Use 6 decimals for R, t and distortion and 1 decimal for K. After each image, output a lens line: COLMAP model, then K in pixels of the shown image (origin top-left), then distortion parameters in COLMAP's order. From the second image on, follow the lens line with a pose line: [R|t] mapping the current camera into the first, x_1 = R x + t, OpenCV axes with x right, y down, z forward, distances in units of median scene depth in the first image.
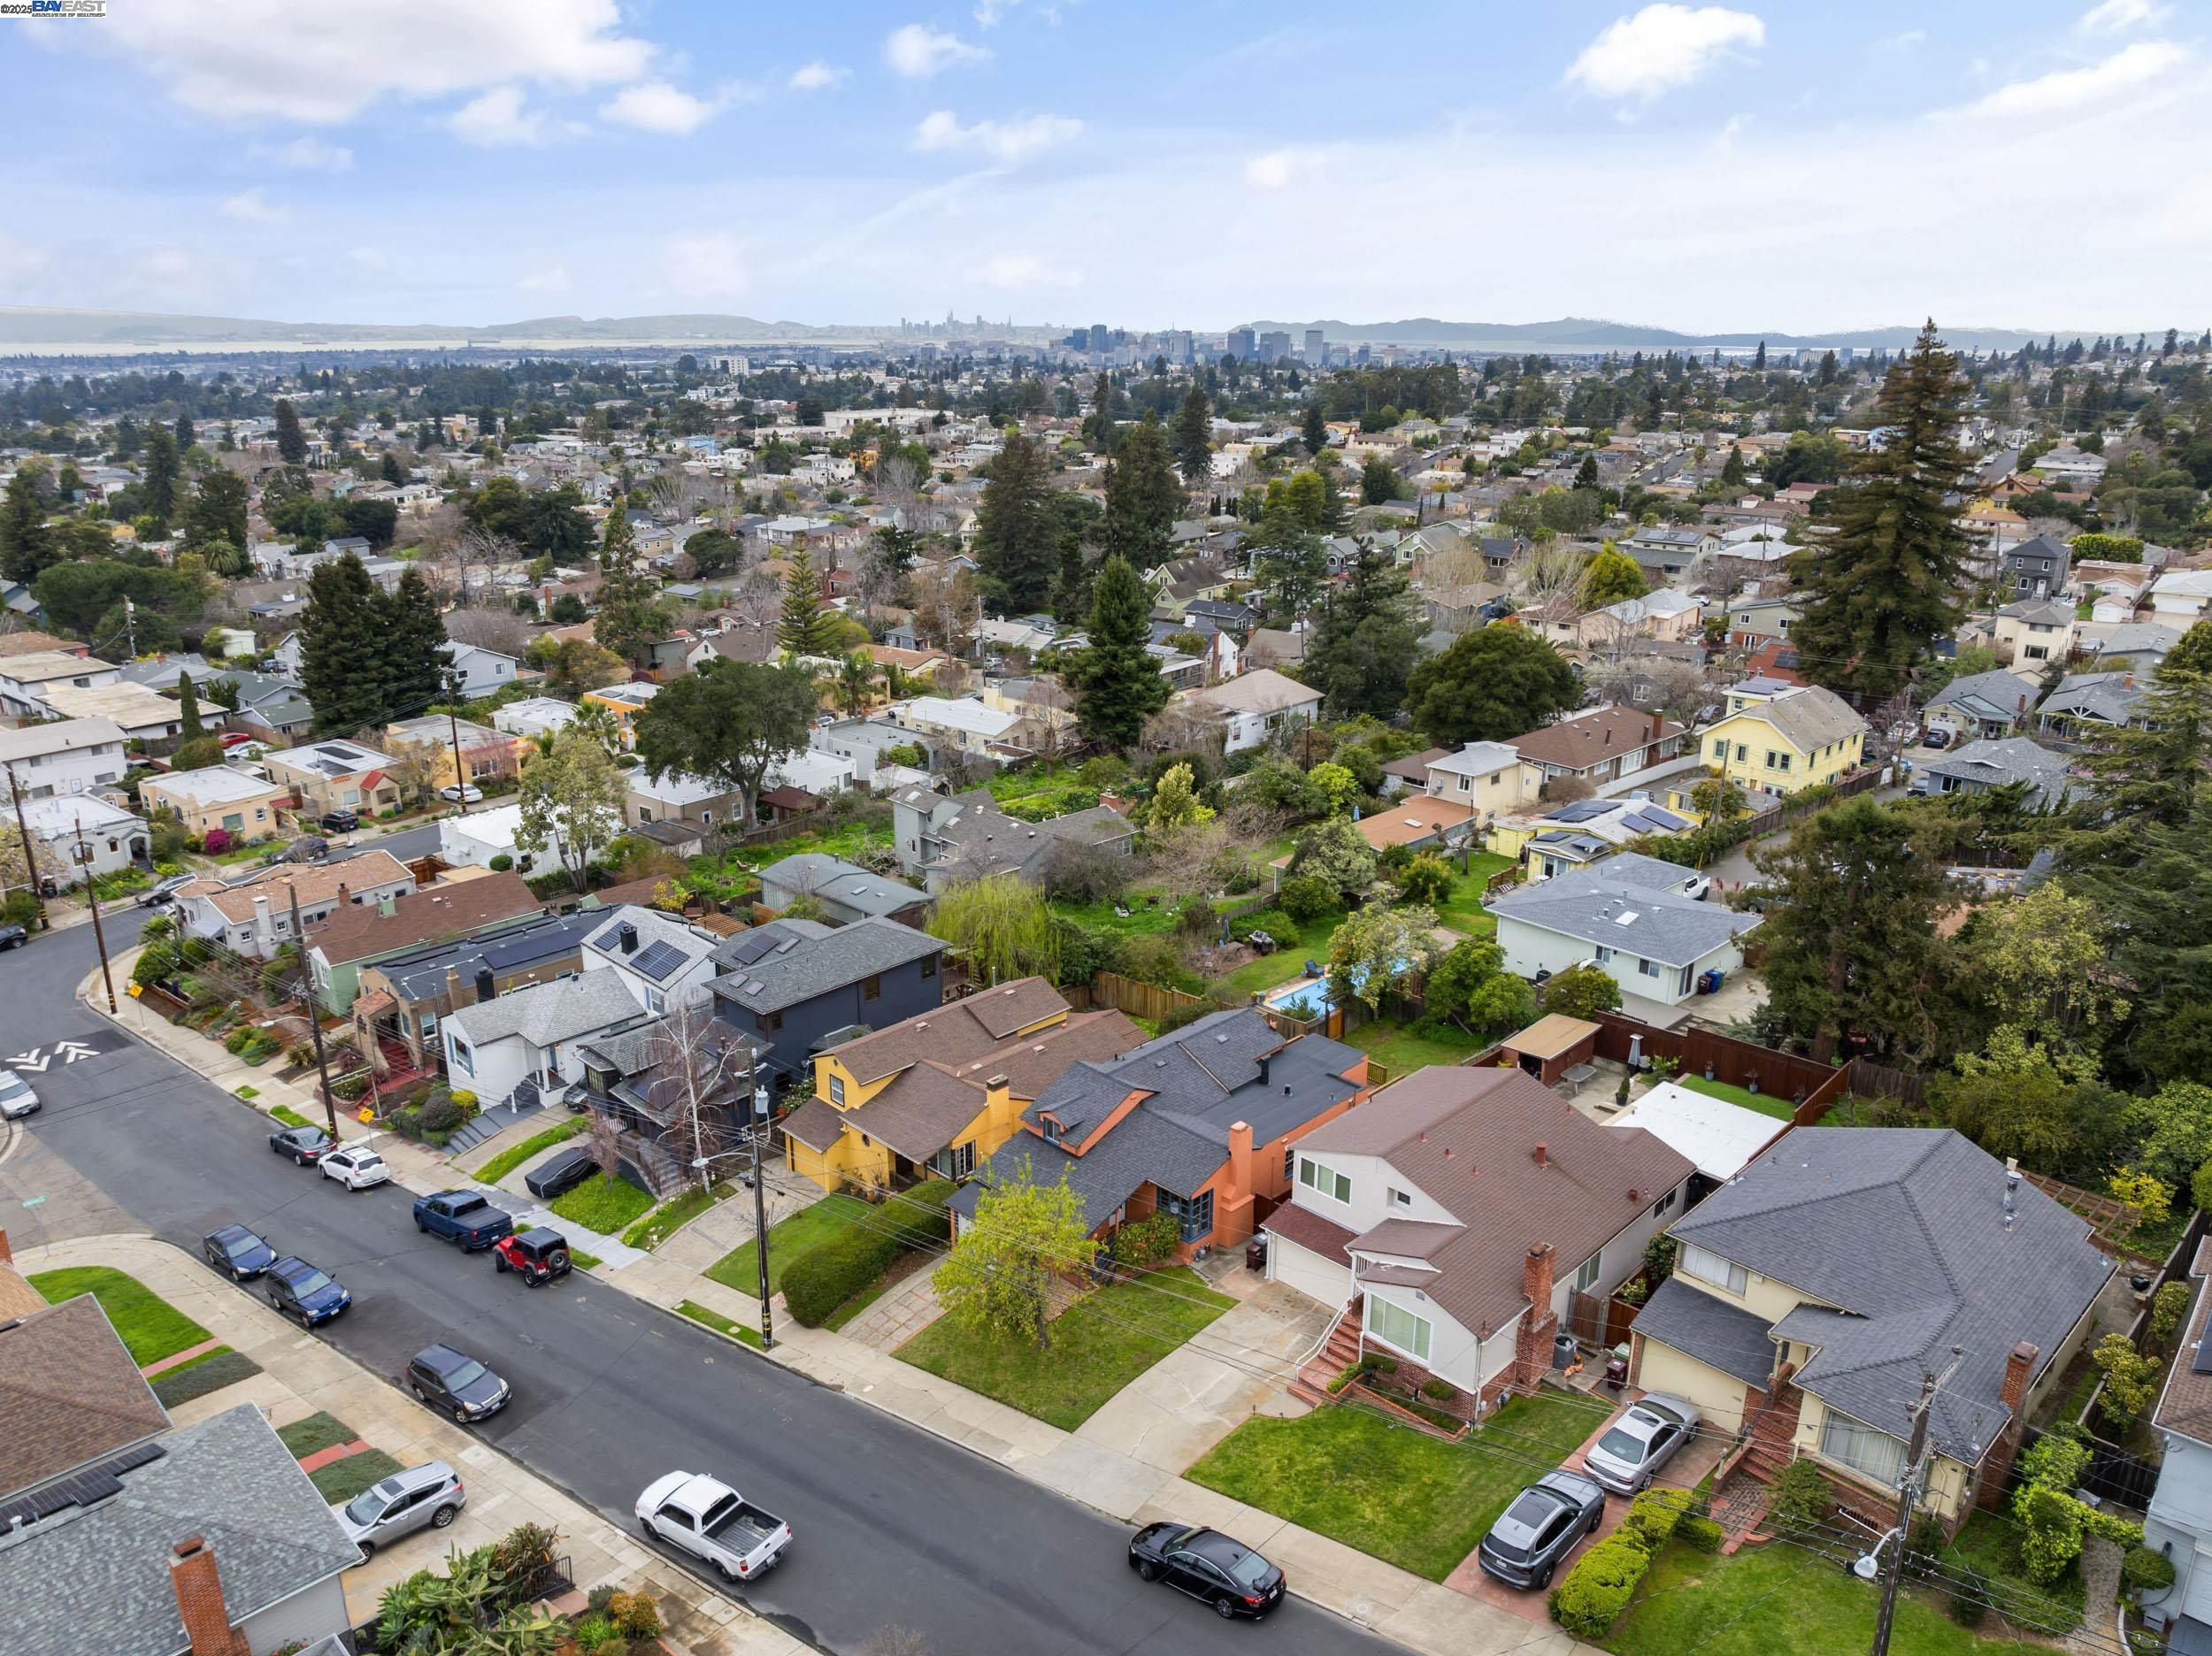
lens RADIAL K [[1554.2, 0, 1105.9], [0, 1554.2, 825.3], [0, 0, 1]] dist [-0.031925, -0.009557]
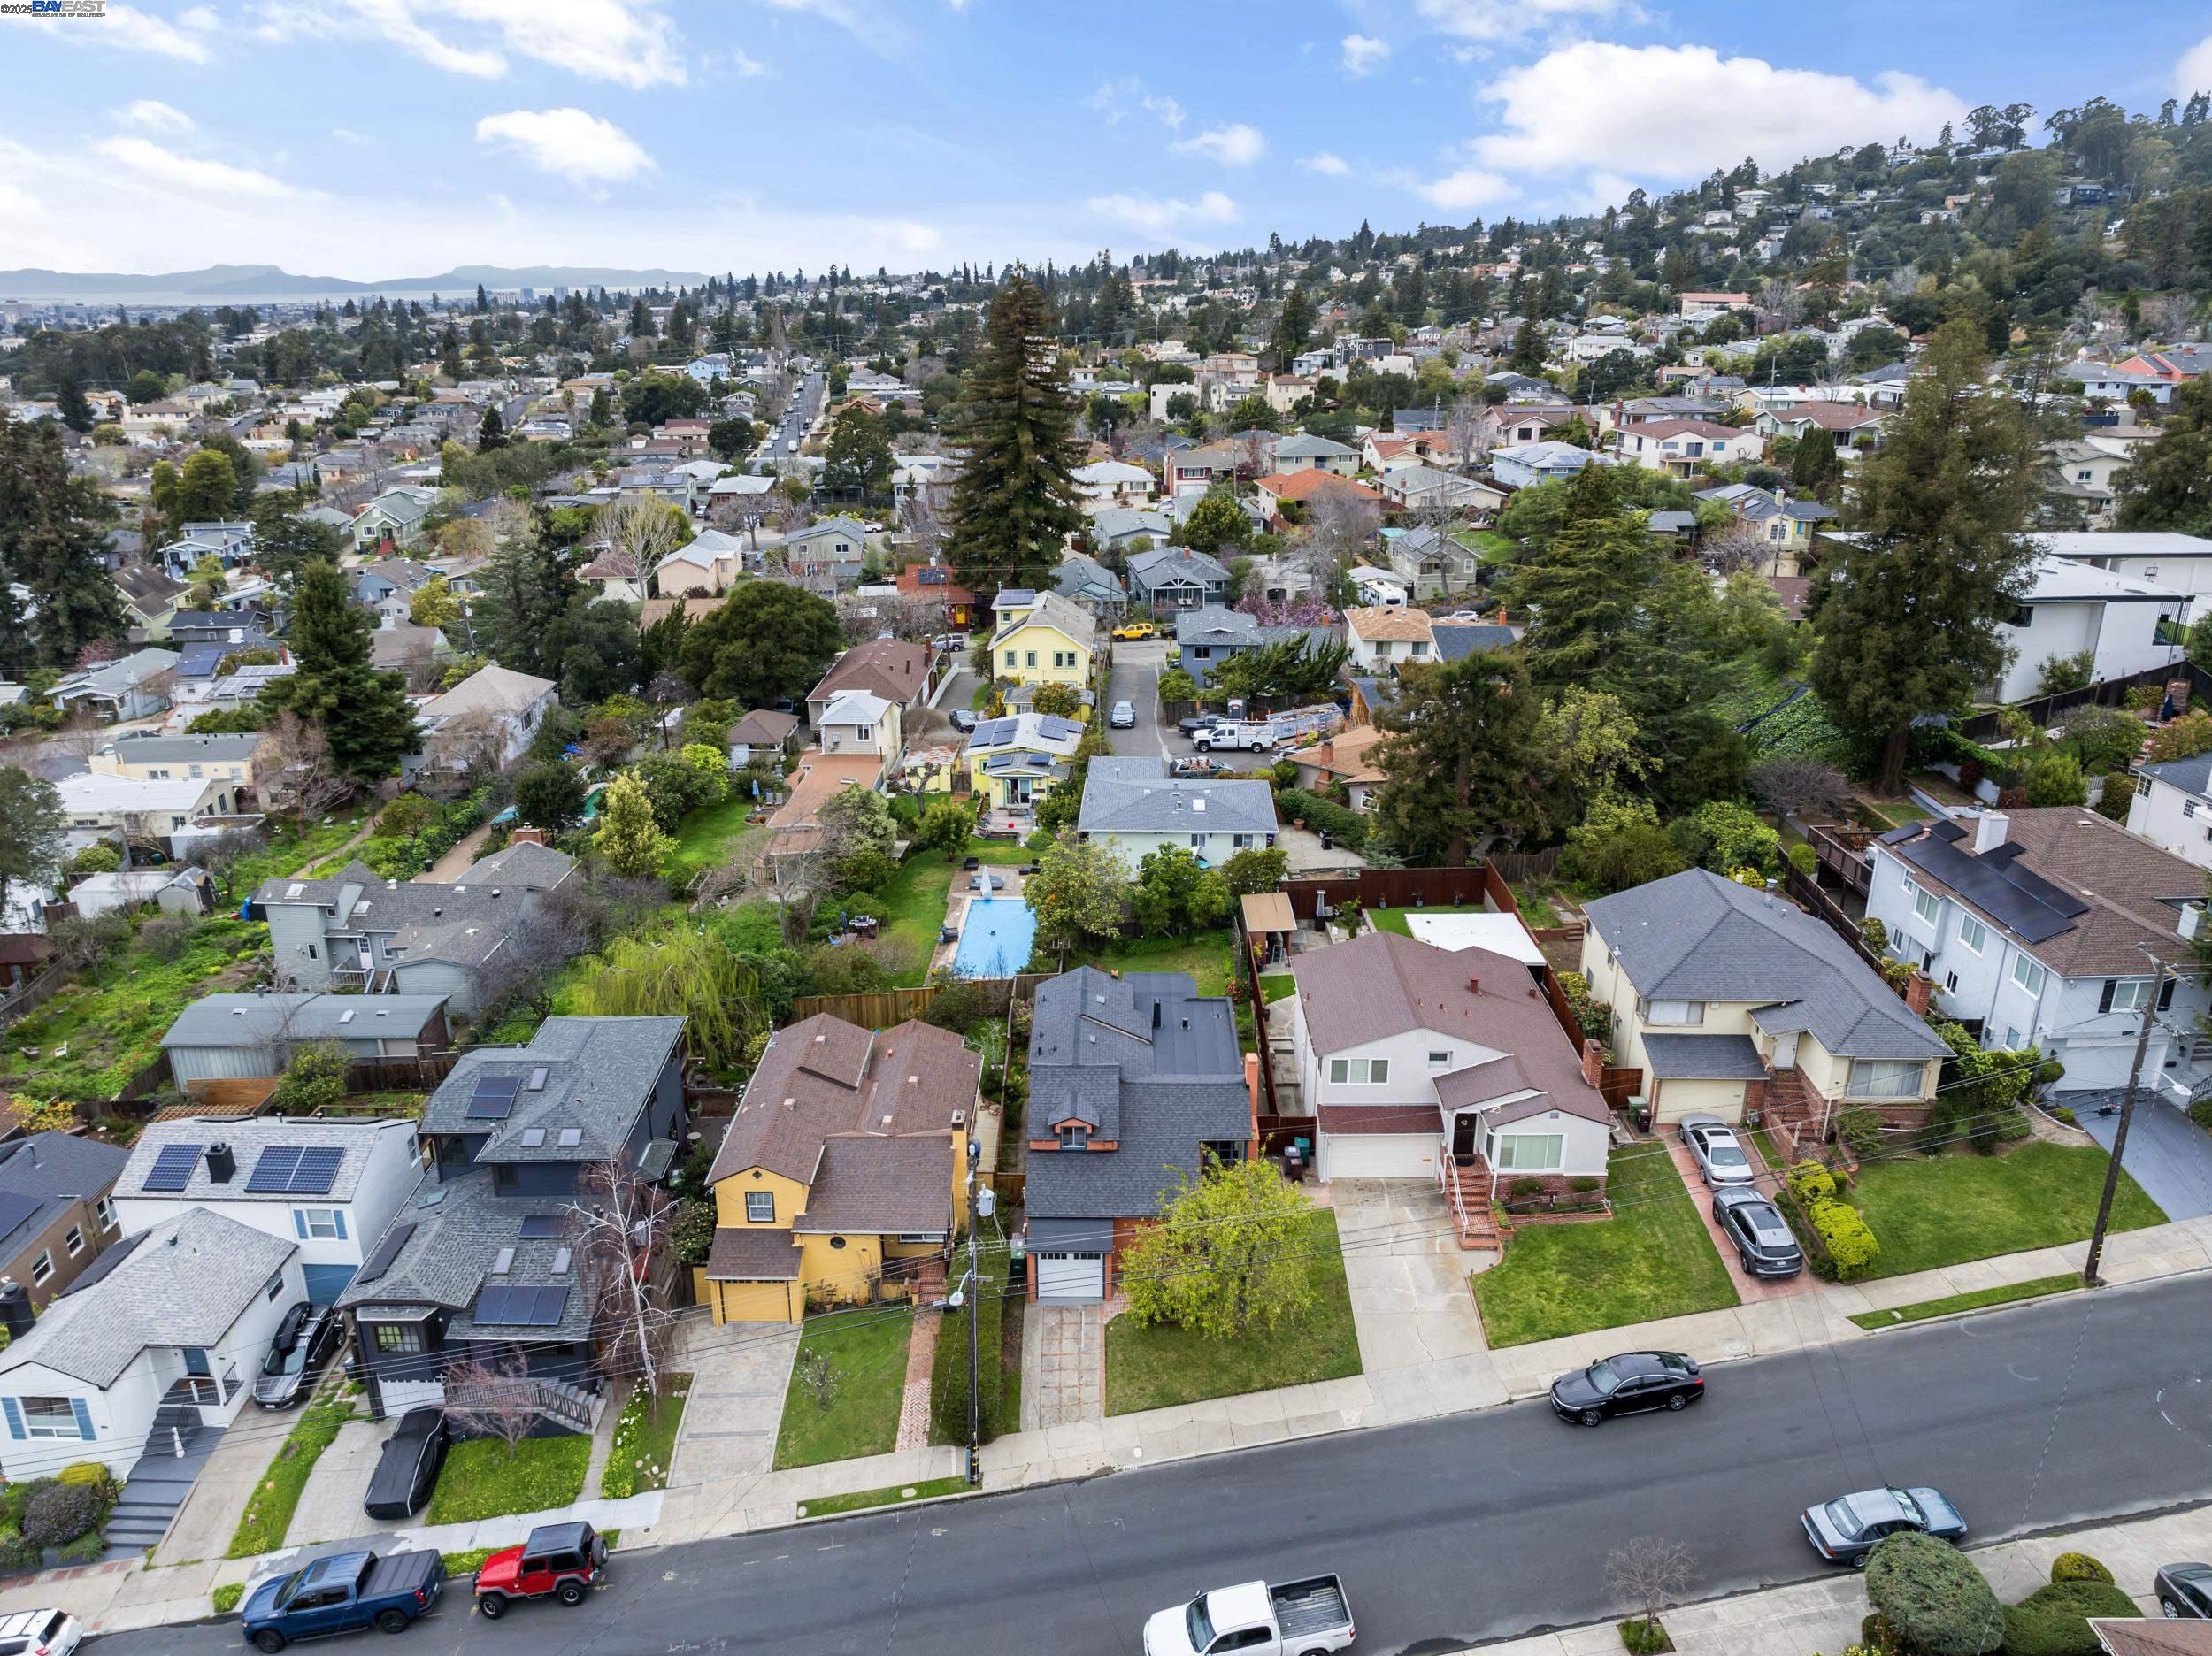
lens RADIAL K [[1554.2, 0, 1107.4], [0, 1554.2, 832.2], [0, 0, 1]] dist [-0.031925, -0.009557]
pose [[0.712428, -0.240888, 0.659105, -0.443544], [0.215933, 0.968917, 0.120715, -0.069105], [-0.667697, 0.056322, 0.742299, 0.202528]]
